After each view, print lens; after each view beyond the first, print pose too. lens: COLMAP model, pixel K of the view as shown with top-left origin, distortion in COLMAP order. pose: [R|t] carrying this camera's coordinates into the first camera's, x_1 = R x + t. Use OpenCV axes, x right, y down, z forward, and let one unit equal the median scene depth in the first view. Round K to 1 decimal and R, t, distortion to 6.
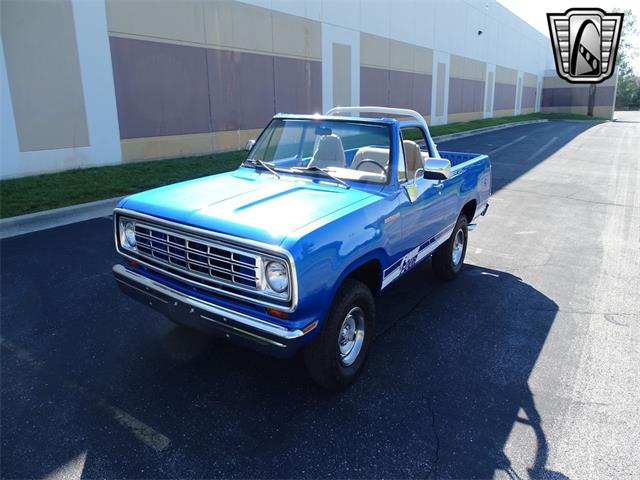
lens RADIAL K [[469.2, 0, 320.9], [0, 469.2, 206.2], [0, 0, 1]] dist [-0.001236, 0.001173]
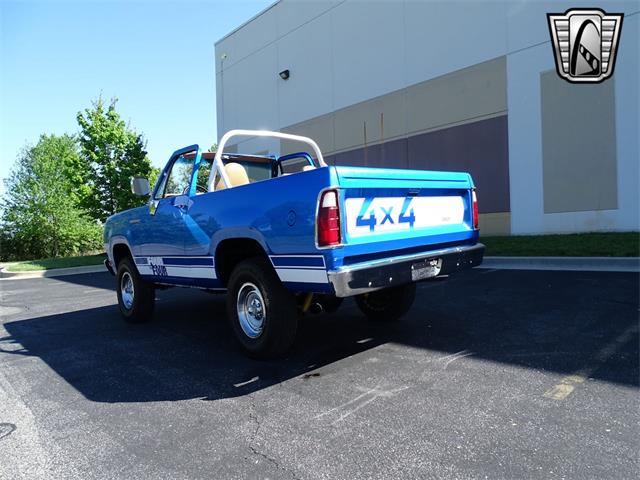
lens RADIAL K [[444.7, 0, 321.8], [0, 444.7, 238.0], [0, 0, 1]] dist [-0.001504, 0.001210]
pose [[-0.229906, 0.031990, -0.972687, 0.886419], [-0.167669, 0.983213, 0.071967, -0.076391], [0.958661, 0.179635, -0.220683, 1.229311]]
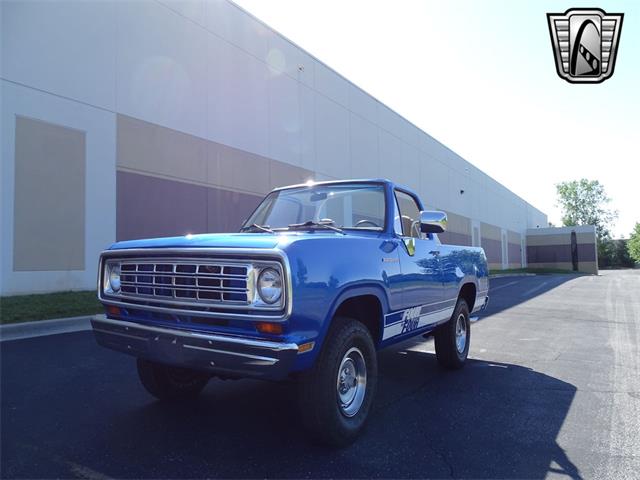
lens RADIAL K [[464.1, 0, 320.3], [0, 464.1, 239.3], [0, 0, 1]] dist [-0.001106, -0.002632]
pose [[0.999925, -0.002333, 0.012057, -0.002587], [0.005641, 0.959337, -0.282208, 0.167860], [-0.010908, 0.282254, 0.959278, 0.050884]]
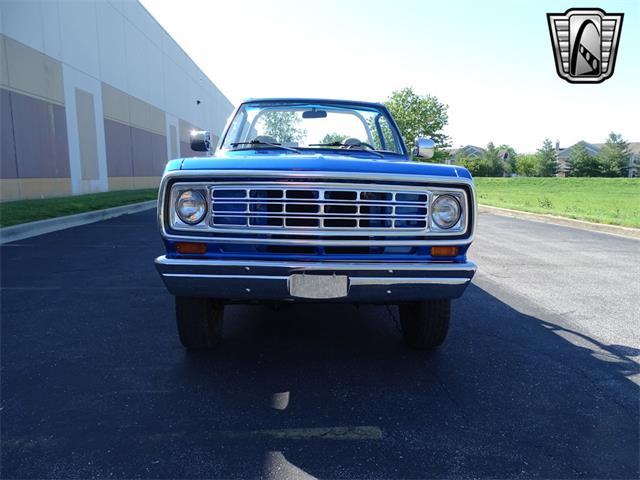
lens RADIAL K [[448.9, 0, 314.9], [0, 448.9, 236.4], [0, 0, 1]] dist [0.000661, 0.000115]
pose [[0.799590, -0.075111, 0.595831, -0.446934], [0.128561, 0.990556, -0.047655, 0.109511], [-0.586624, 0.114705, 0.801695, 0.223831]]
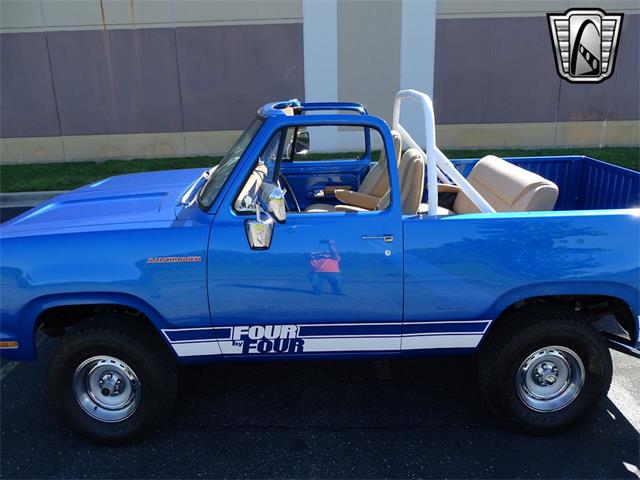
lens RADIAL K [[455.1, 0, 318.6], [0, 455.1, 211.9], [0, 0, 1]] dist [-0.000120, 0.000884]
pose [[0.543877, 0.204666, -0.813824, 0.517617], [-0.162482, 0.977133, 0.137150, -0.109929], [0.823285, 0.057639, 0.564694, 0.531732]]
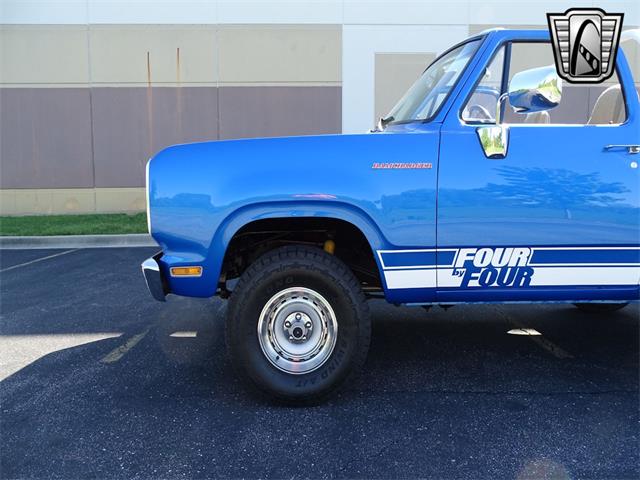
lens RADIAL K [[448.9, 0, 314.9], [0, 448.9, 236.4], [0, 0, 1]] dist [0.000661, 0.000115]
pose [[0.567976, 0.085016, -0.818643, 0.376087], [-0.182902, 0.982817, -0.024833, 0.098640], [0.802465, 0.163836, 0.573766, 0.396027]]
